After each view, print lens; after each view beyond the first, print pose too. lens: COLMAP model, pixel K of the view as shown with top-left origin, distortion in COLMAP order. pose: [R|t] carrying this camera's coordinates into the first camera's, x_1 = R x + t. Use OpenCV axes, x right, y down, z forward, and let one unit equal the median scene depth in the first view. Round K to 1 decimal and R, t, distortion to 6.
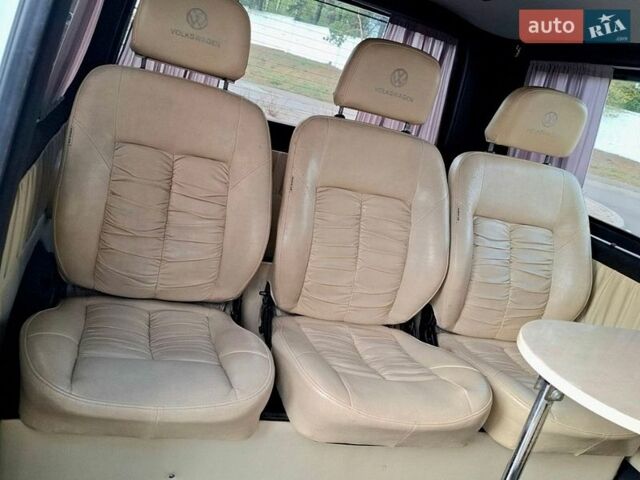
lens RADIAL K [[553.2, 0, 320.3], [0, 553.2, 194.0], [0, 0, 1]] dist [-0.013420, 0.000677]
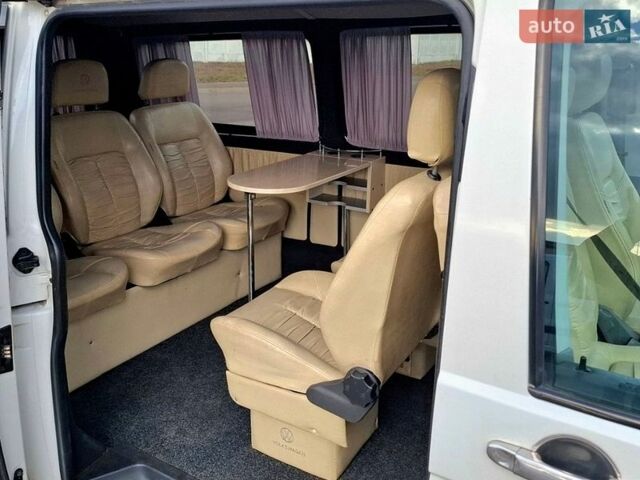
lens RADIAL K [[553.2, 0, 320.3], [0, 553.2, 194.0], [0, 0, 1]] dist [-0.013420, 0.000677]
pose [[0.670277, -0.400498, 0.624764, -0.471969], [0.340554, 0.913994, 0.220542, -0.025816], [-0.659357, 0.064942, 0.749020, -0.510990]]
